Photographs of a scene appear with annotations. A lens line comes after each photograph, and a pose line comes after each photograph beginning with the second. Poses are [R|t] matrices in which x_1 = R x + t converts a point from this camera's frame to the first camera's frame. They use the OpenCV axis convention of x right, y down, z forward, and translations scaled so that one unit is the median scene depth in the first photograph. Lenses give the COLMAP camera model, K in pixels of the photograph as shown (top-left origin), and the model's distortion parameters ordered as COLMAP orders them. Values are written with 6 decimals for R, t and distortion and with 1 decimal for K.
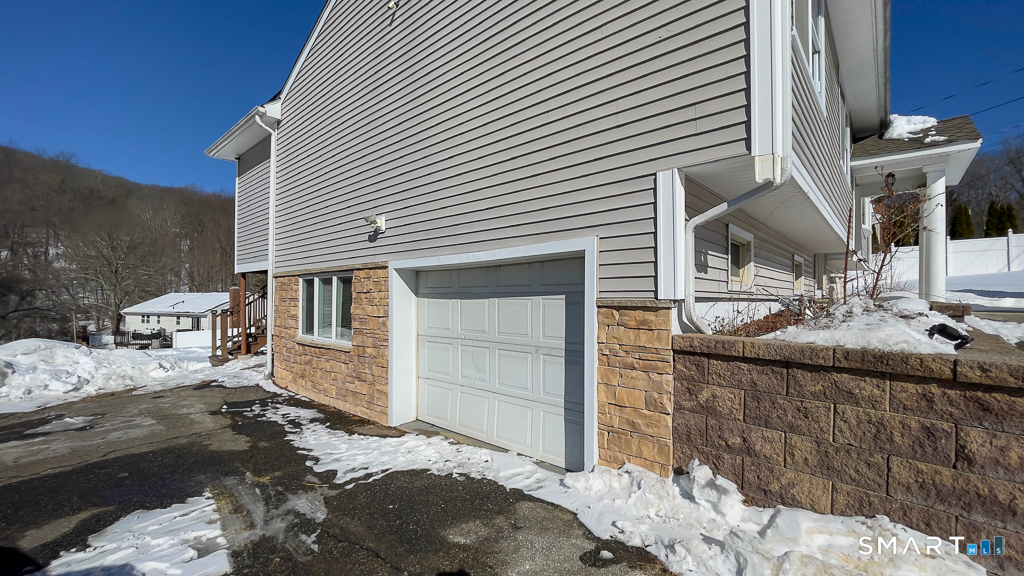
lens RADIAL K [[420.3, 0, 511.5], [0, 420.3, 295.8], [0, 0, 1]] dist [-0.000523, -0.000072]
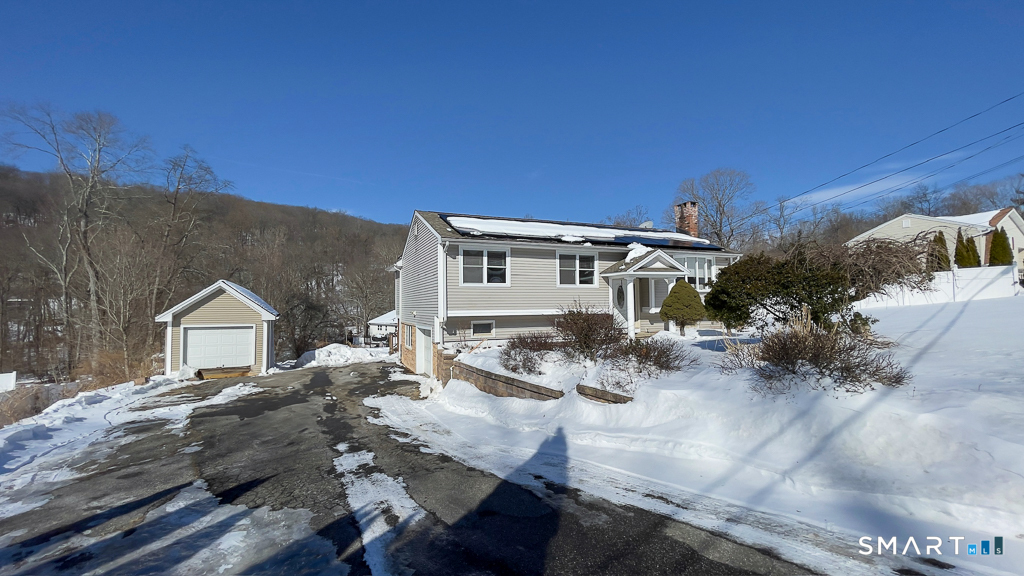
lens RADIAL K [[415.3, 0, 512.0], [0, 415.3, 288.0], [0, 0, 1]] dist [-0.010467, -0.000121]
pose [[0.910756, -0.027443, -0.412031, 0.243679], [0.014083, 0.999273, -0.035428, -0.033978], [0.412704, 0.026464, 0.910481, -0.233497]]
